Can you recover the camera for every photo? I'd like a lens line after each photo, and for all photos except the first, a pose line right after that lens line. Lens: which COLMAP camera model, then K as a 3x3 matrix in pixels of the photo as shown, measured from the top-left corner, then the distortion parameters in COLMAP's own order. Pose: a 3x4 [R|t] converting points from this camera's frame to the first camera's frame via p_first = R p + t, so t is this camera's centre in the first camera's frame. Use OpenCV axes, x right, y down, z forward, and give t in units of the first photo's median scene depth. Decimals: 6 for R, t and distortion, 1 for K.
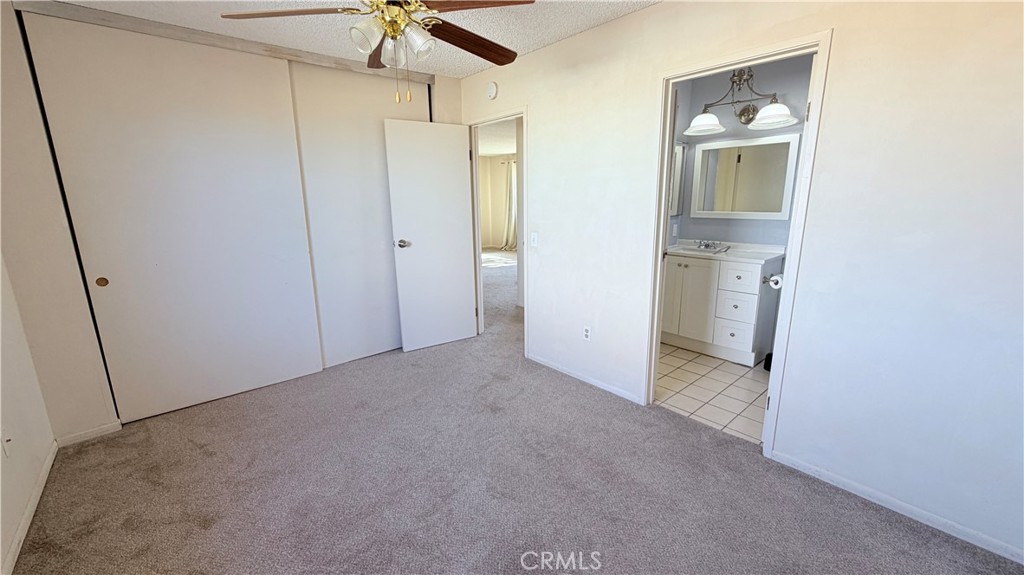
lens RADIAL K [[409.4, 0, 512.0], [0, 409.4, 287.5], [0, 0, 1]] dist [0.000956, 0.000248]
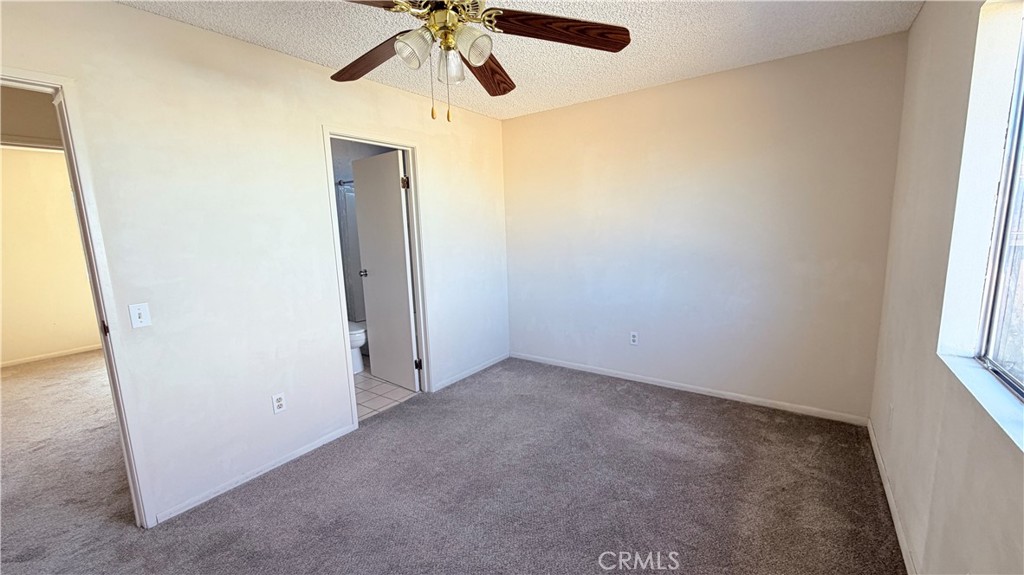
lens RADIAL K [[409.4, 0, 512.0], [0, 409.4, 287.5], [0, 0, 1]] dist [0.000956, 0.000248]
pose [[-0.230577, -0.131341, 0.964149, -0.690932], [0.250981, 0.949294, 0.189339, -0.146670], [-0.940129, 0.285640, -0.185921, 0.666299]]
